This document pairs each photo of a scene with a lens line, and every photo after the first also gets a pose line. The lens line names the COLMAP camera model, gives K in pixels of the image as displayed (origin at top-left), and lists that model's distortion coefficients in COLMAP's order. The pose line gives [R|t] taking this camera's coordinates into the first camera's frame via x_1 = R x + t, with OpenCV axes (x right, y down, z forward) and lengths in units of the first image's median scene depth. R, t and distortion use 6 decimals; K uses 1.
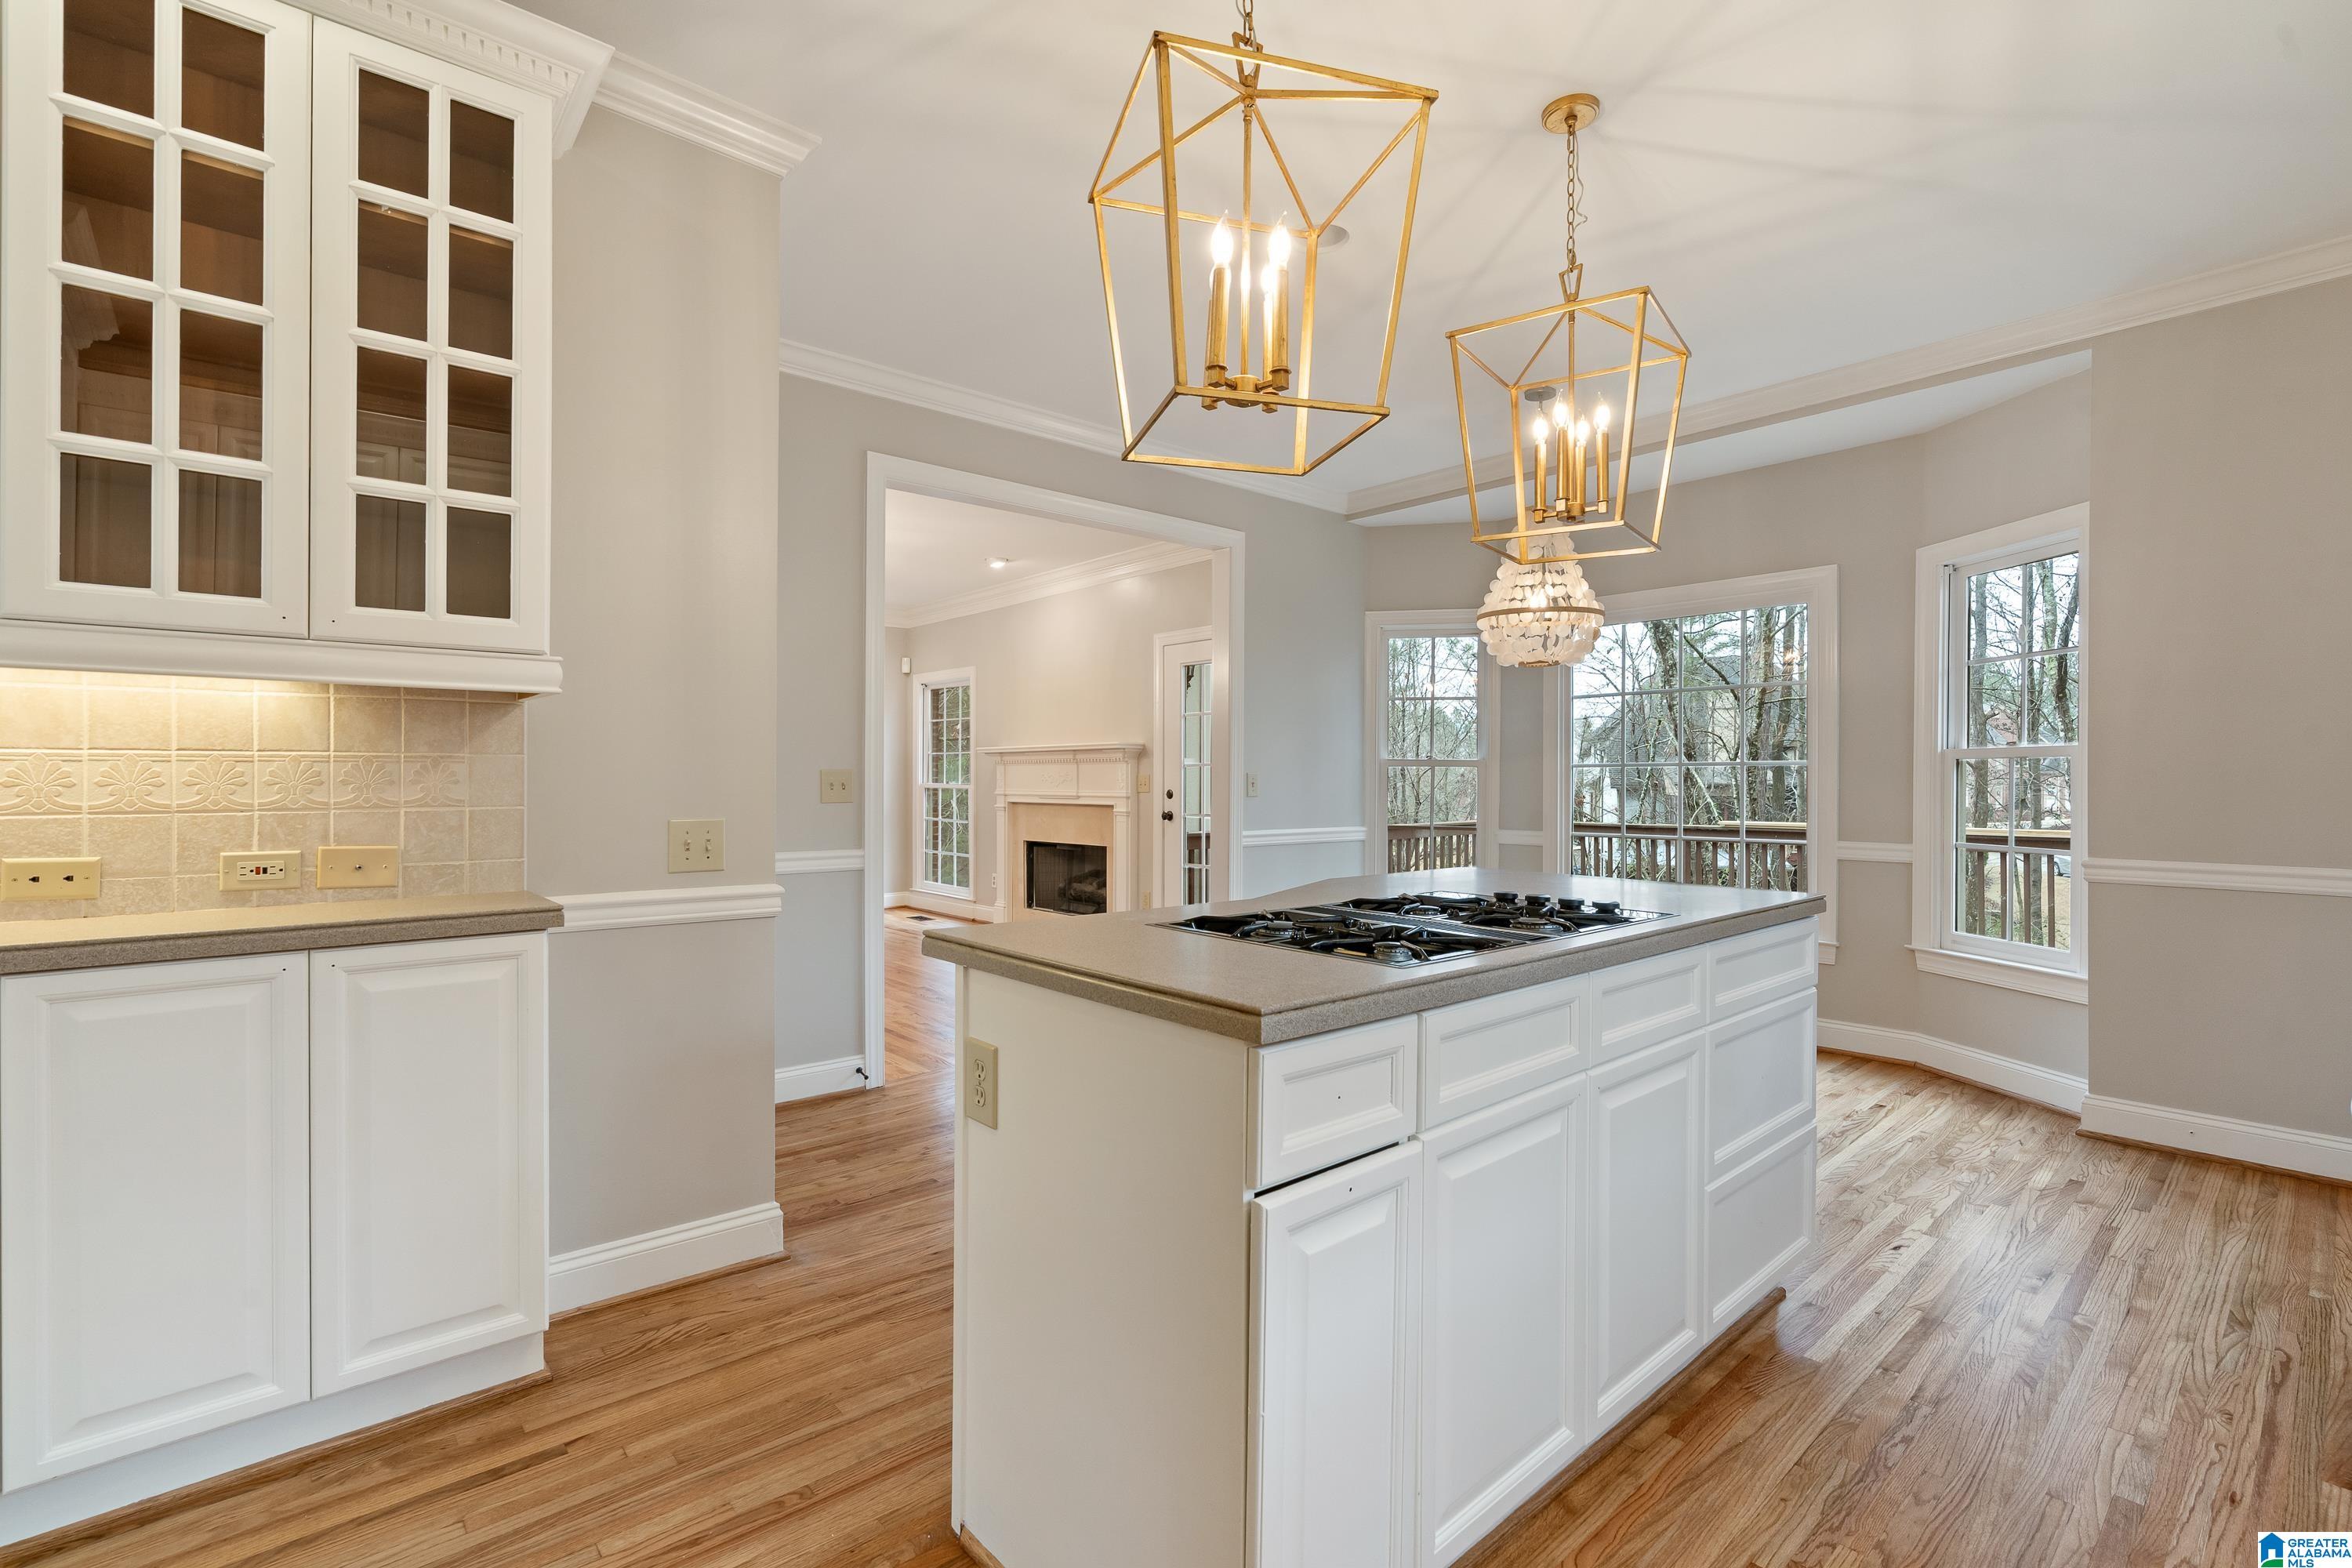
lens RADIAL K [[1079.9, 0, 1165.9], [0, 1079.9, 774.6], [0, 0, 1]] dist [0.005610, 0.000866]
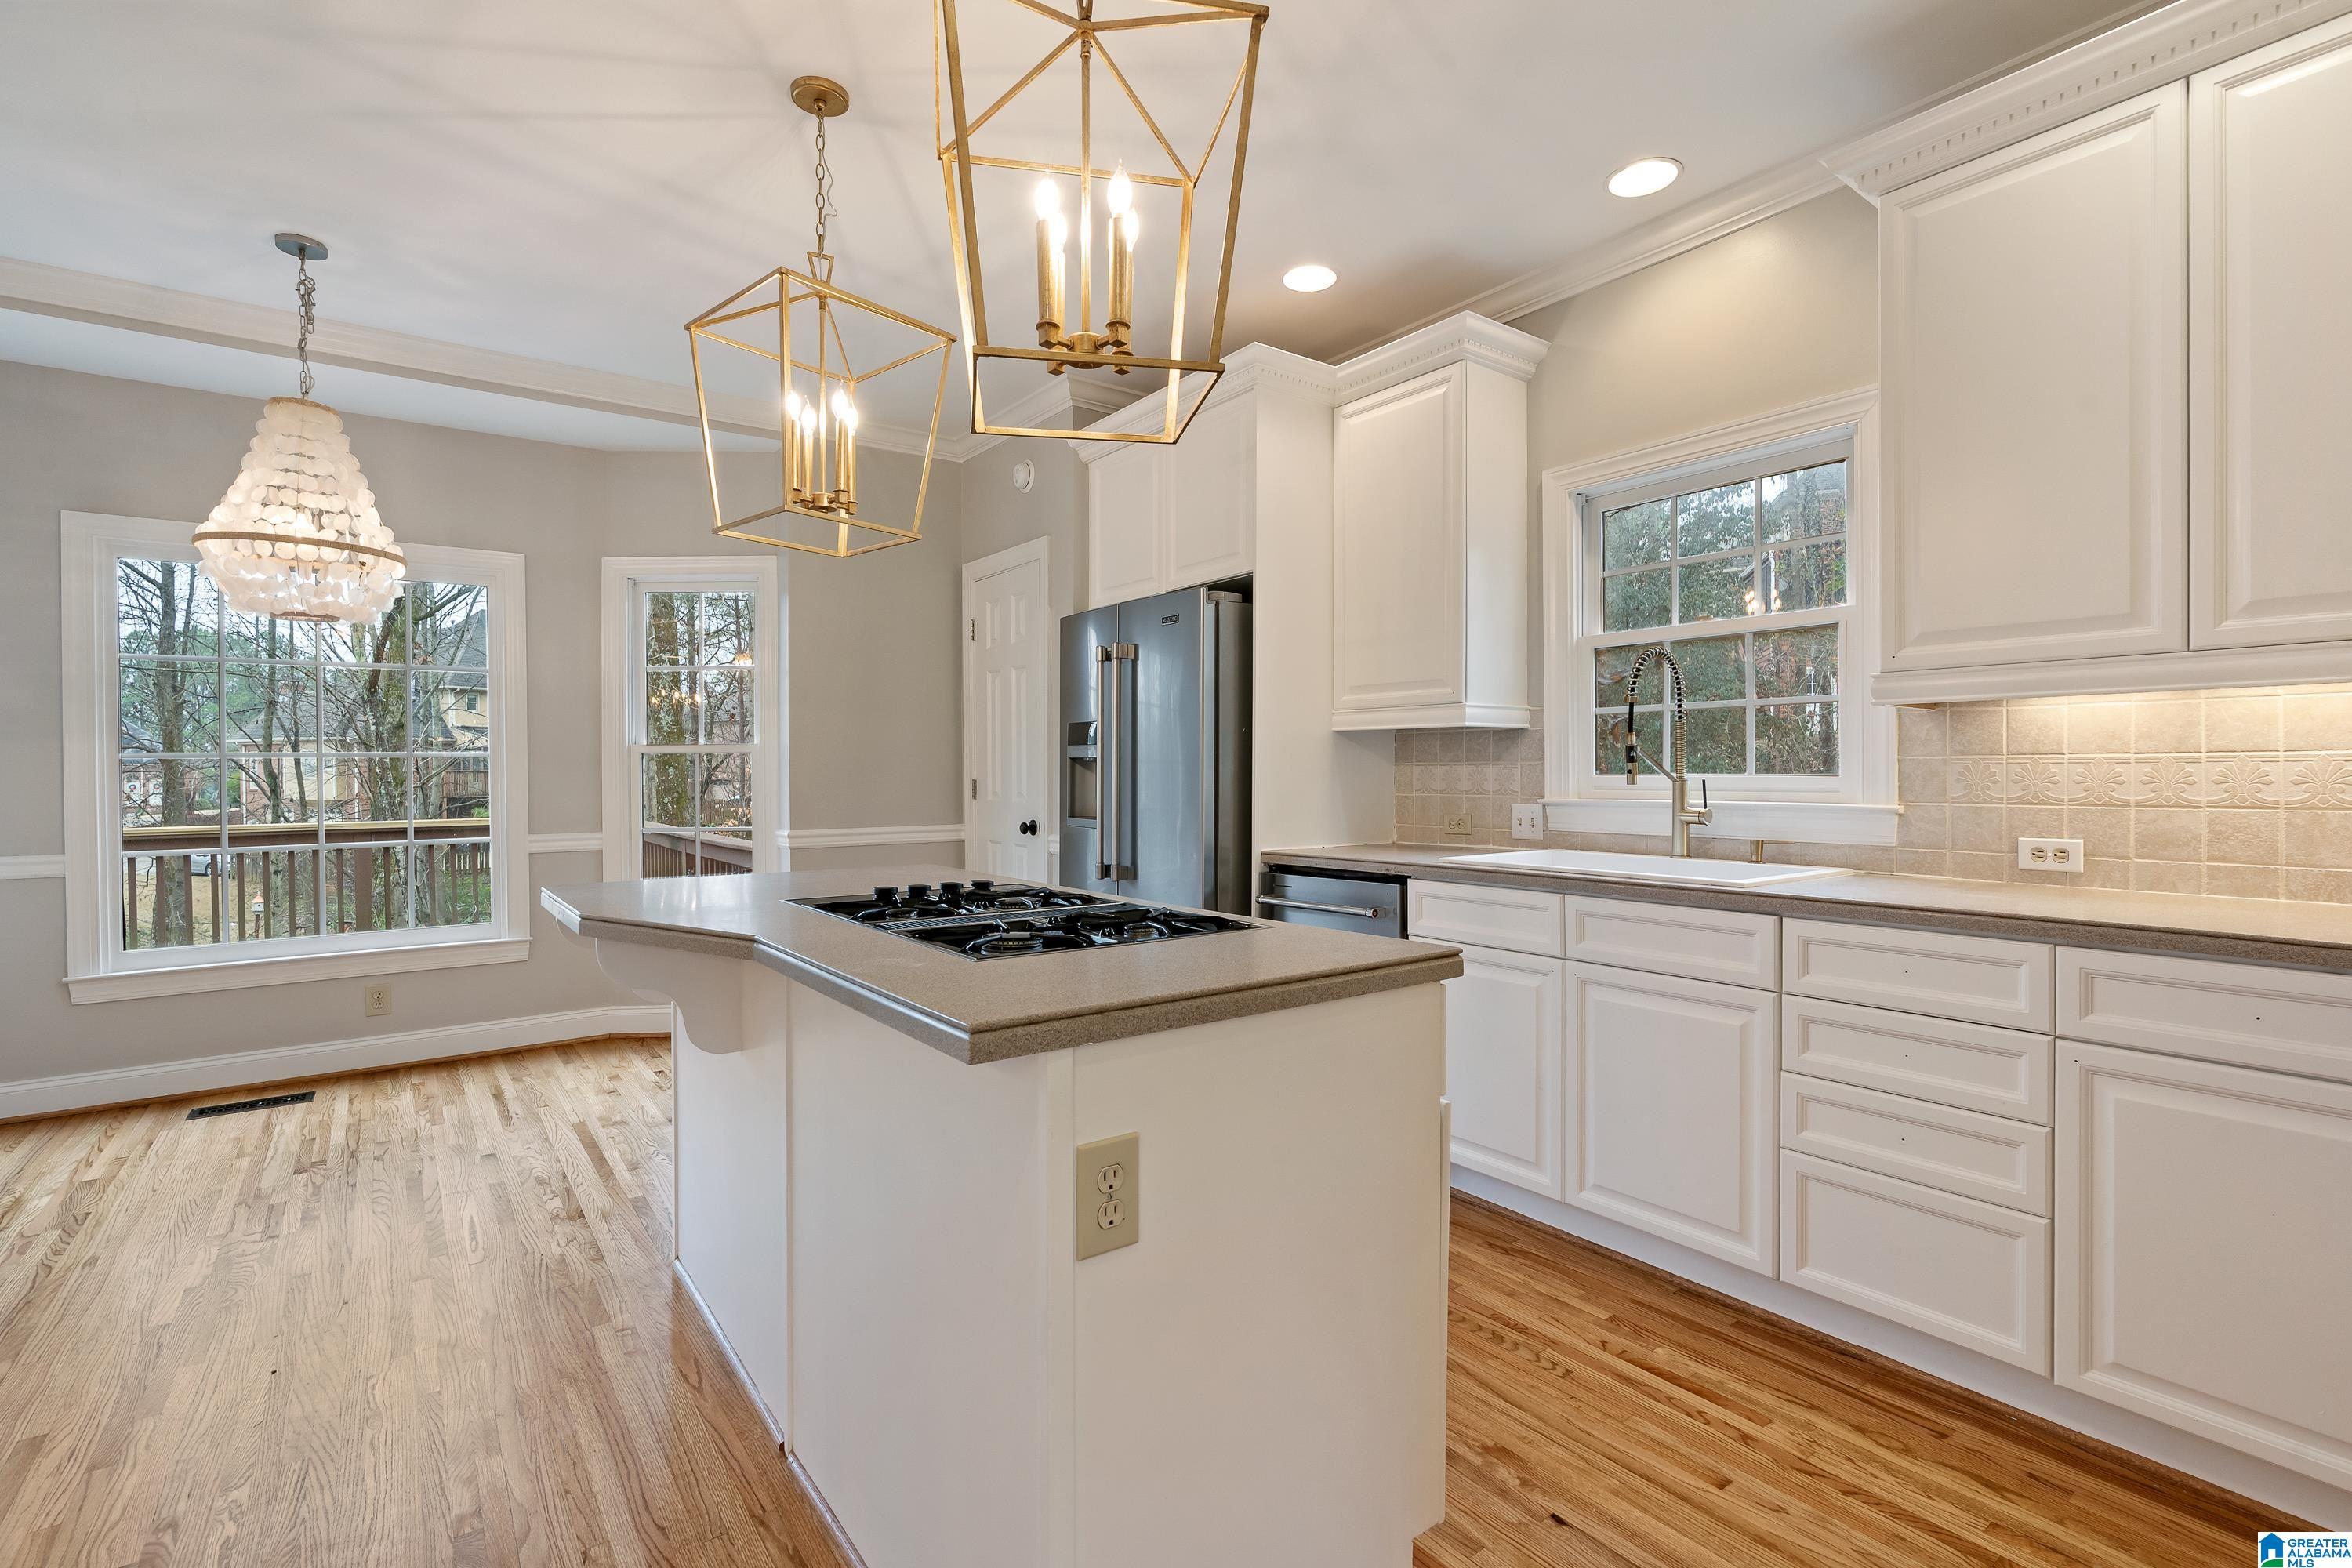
lens RADIAL K [[1079.9, 0, 1186.7], [0, 1079.9, 784.1], [0, 0, 1]] dist [0.005610, 0.000866]
pose [[0.090382, -0.015022, 0.995794, -0.216996], [0.001659, 0.999887, 0.014933, 0.000827], [-0.995906, 0.000302, 0.090397, 0.220675]]
